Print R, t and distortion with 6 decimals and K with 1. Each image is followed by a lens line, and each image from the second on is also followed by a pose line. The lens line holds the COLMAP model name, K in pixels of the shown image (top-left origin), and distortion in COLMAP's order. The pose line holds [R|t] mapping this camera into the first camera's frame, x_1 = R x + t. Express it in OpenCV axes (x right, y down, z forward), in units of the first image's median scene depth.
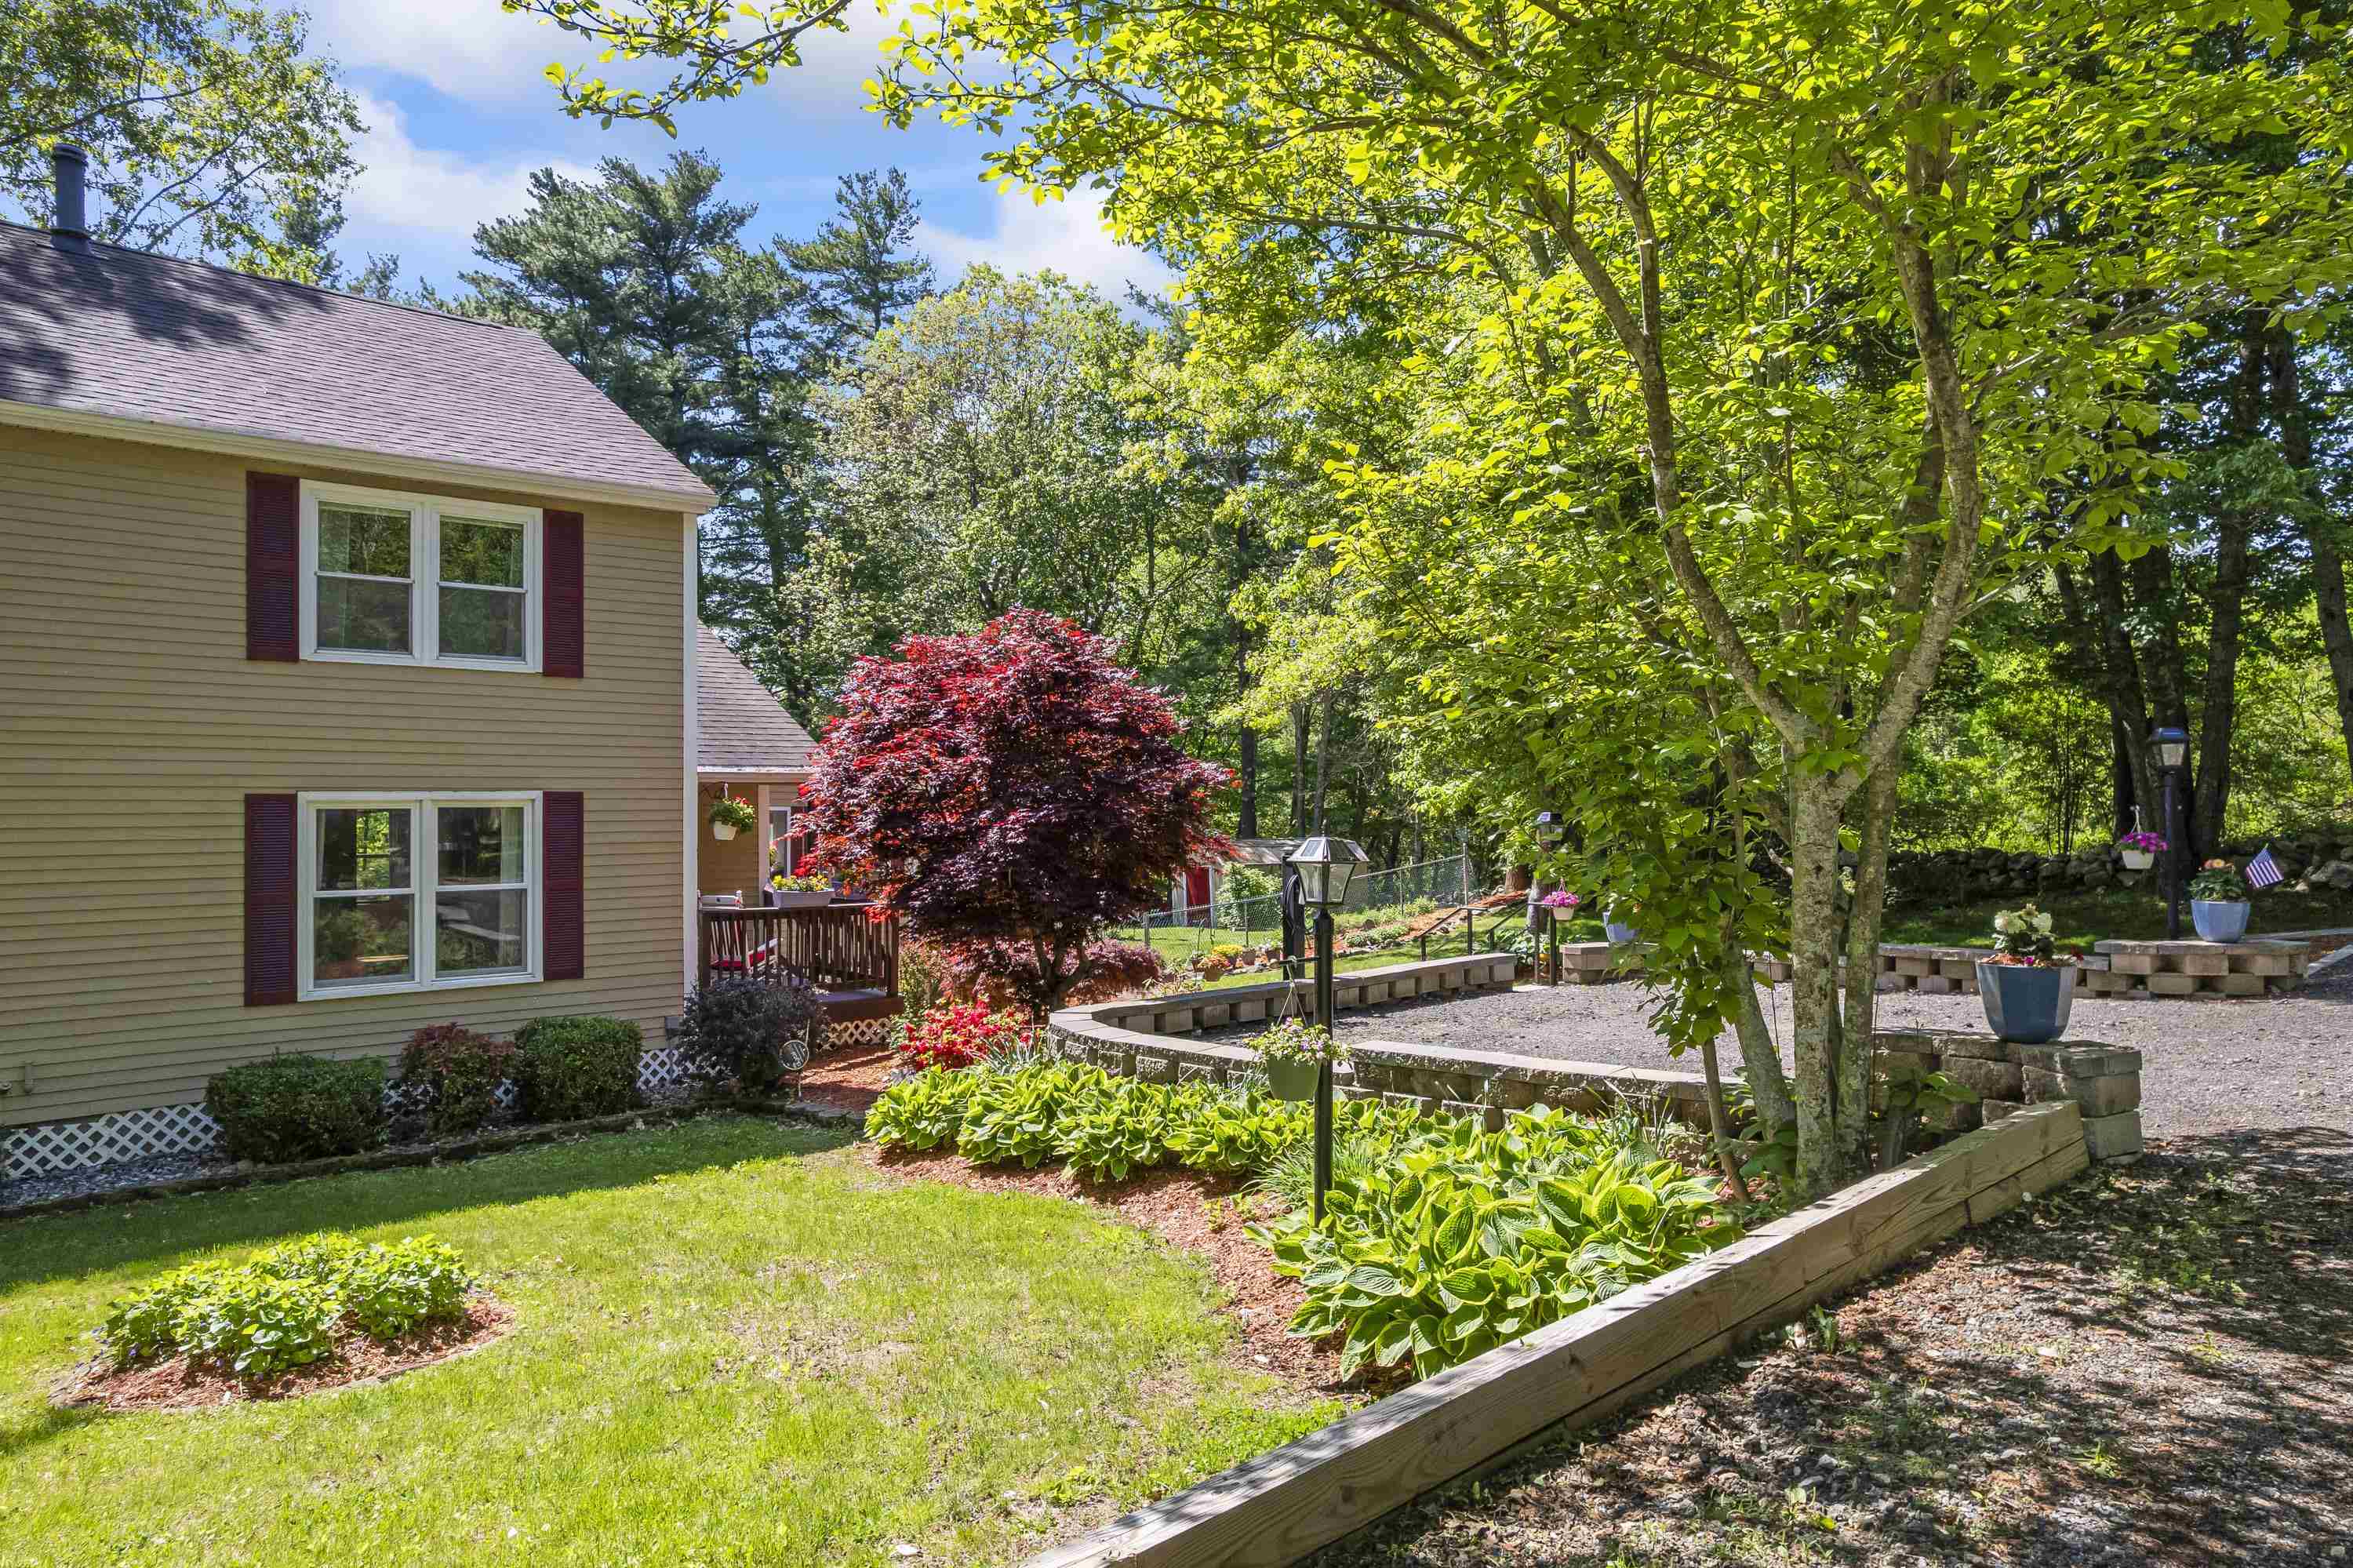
lens RADIAL K [[1514.0, 0, 1201.2], [0, 1514.0, 773.7], [0, 0, 1]] dist [-0.051637, 0.043190]
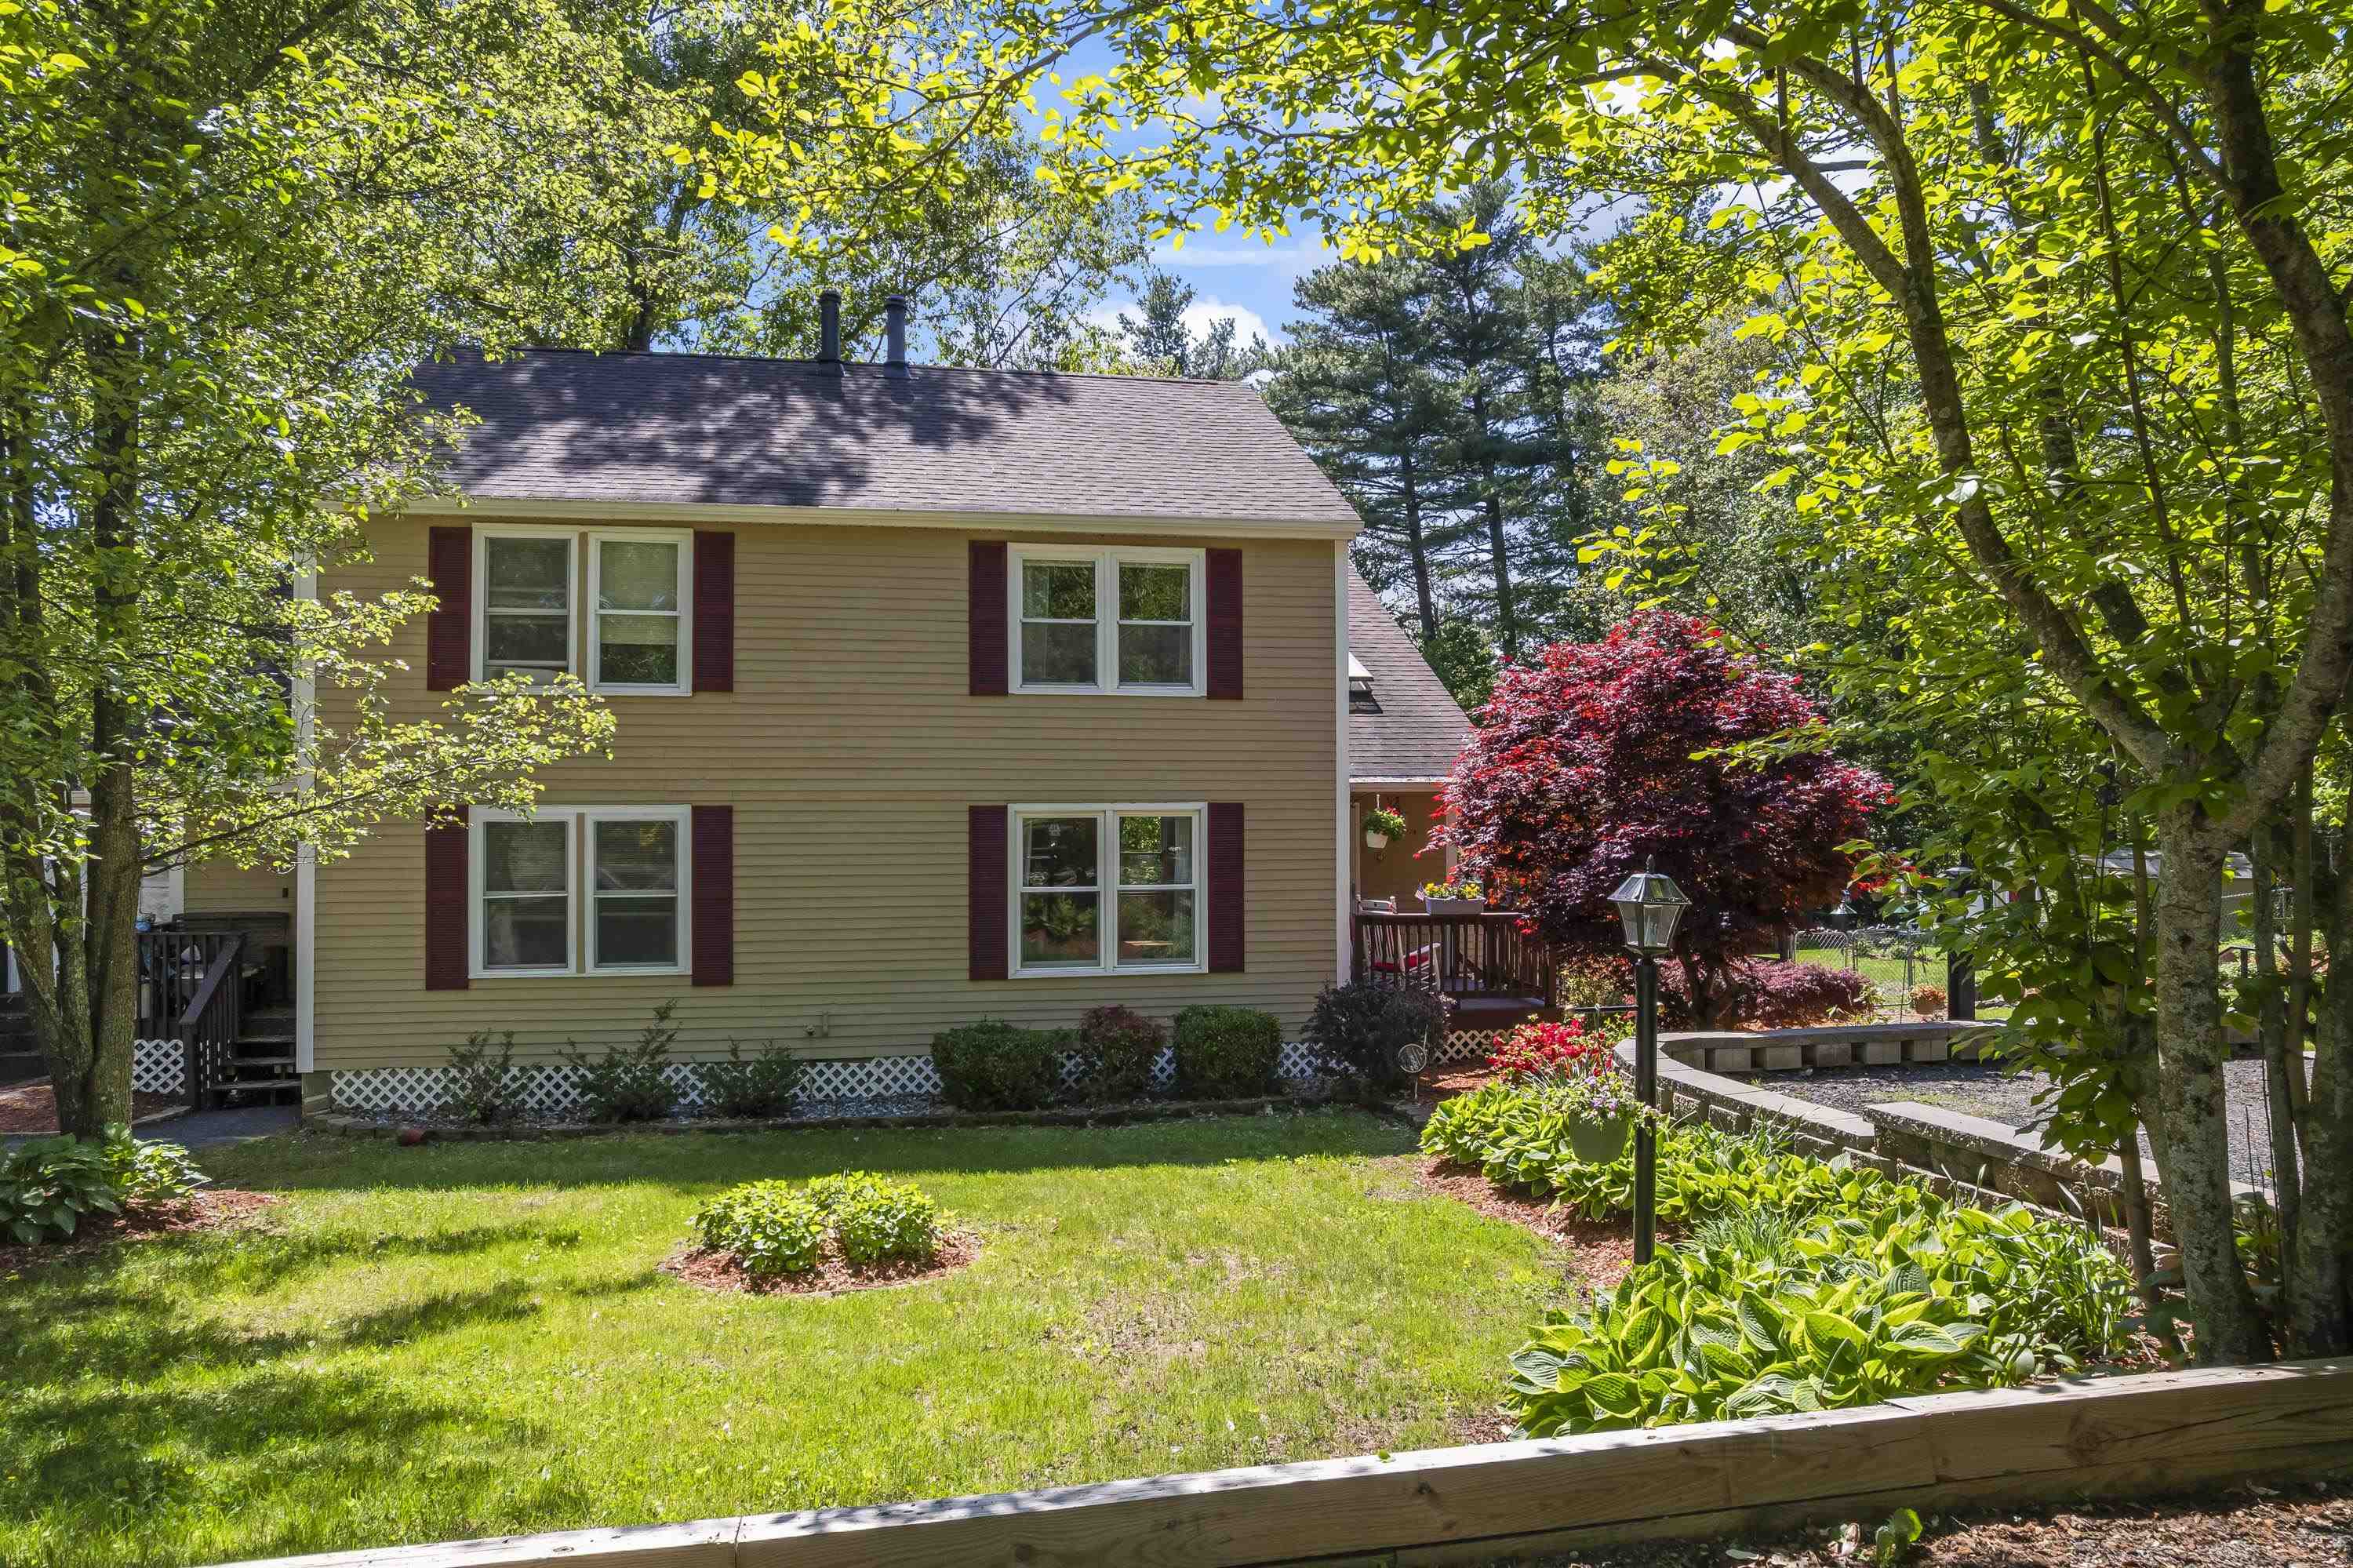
lens RADIAL K [[1514.0, 0, 1195.9], [0, 1514.0, 794.1], [0, 0, 1]] dist [-0.051637, 0.043190]
pose [[0.850596, -0.000590, -0.525819, 0.153640], [0.008463, 0.999885, 0.012568, -0.009331], [0.525751, -0.015141, 0.850504, 0.044062]]
